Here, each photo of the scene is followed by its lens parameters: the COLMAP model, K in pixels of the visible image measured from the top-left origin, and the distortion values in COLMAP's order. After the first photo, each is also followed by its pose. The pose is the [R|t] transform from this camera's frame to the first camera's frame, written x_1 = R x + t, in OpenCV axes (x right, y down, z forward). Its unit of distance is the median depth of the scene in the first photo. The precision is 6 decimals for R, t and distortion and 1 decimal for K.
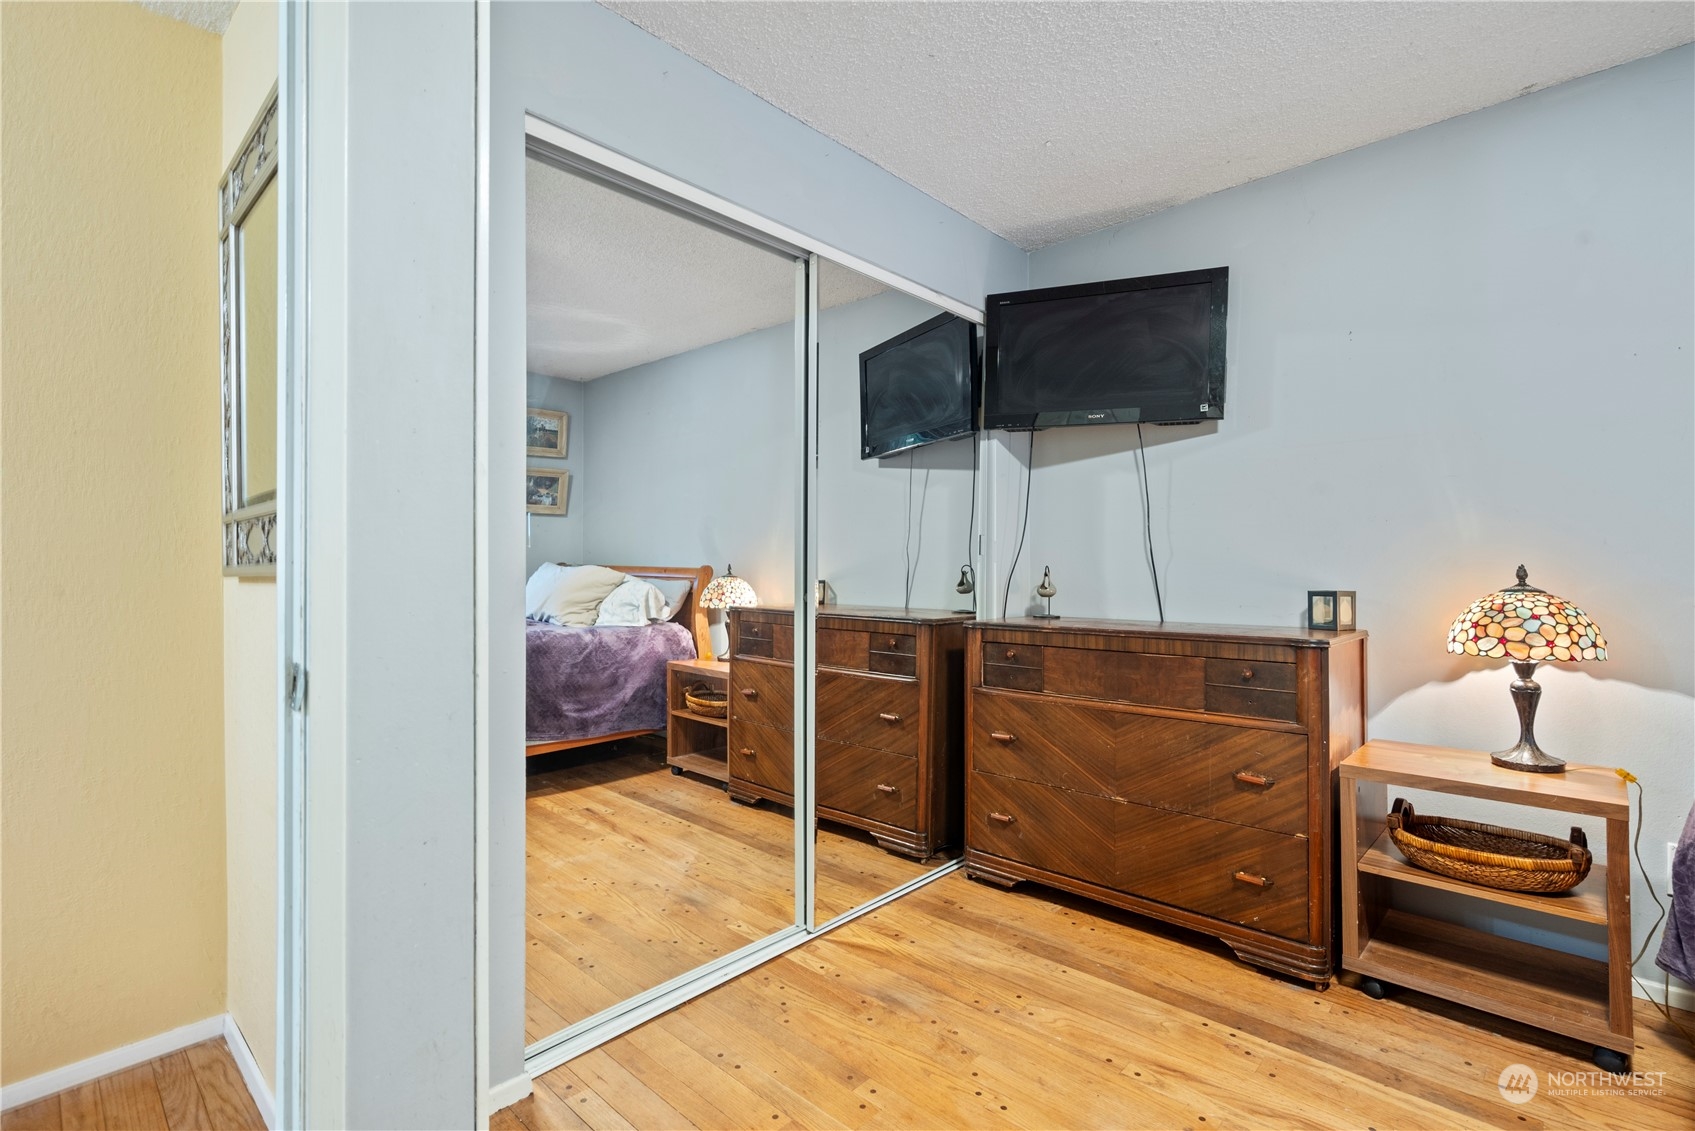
lens RADIAL K [[773.9, 0, 843.5], [0, 773.9, 569.8], [0, 0, 1]] dist [-0.001049, -0.000156]
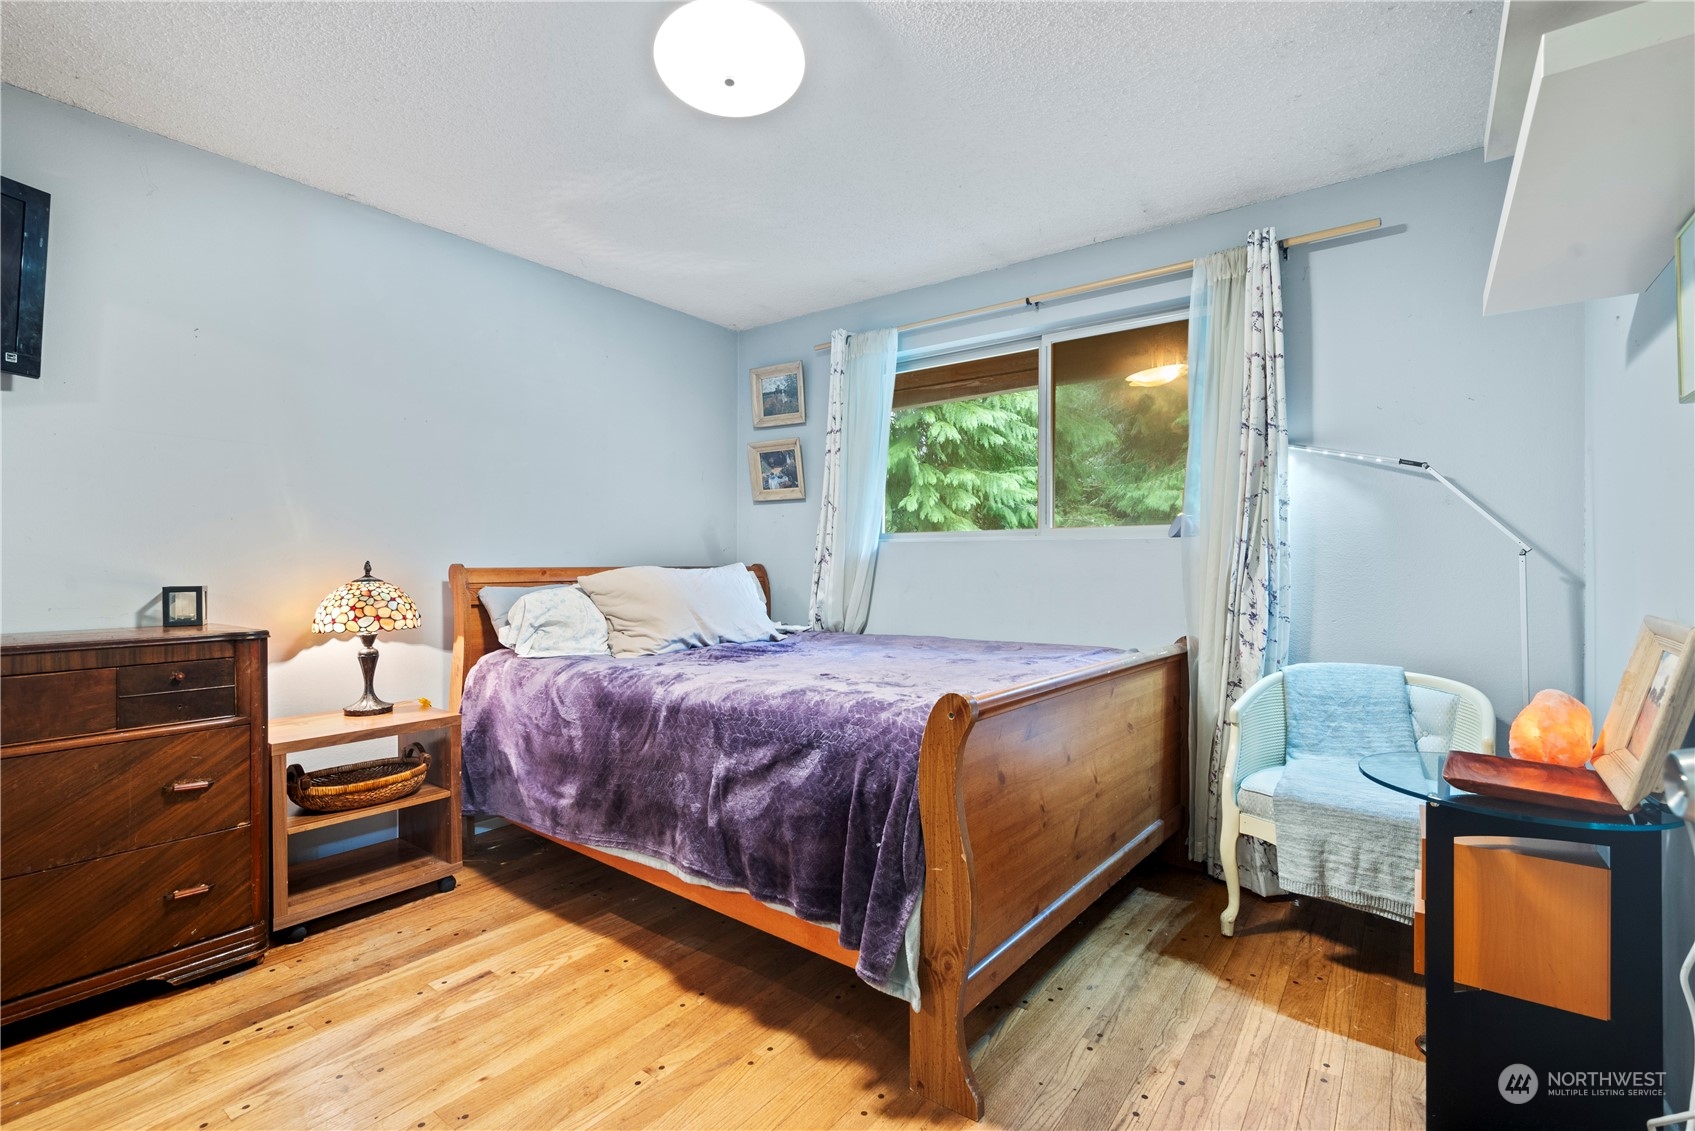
lens RADIAL K [[773.9, 0, 842.7], [0, 773.9, 565.4], [0, 0, 1]] dist [-0.001049, -0.000156]
pose [[-0.110320, -0.000862, 0.993896, -0.521281], [-0.001762, 0.999998, 0.000672, -0.001527], [-0.993895, -0.001677, -0.110321, 0.326302]]
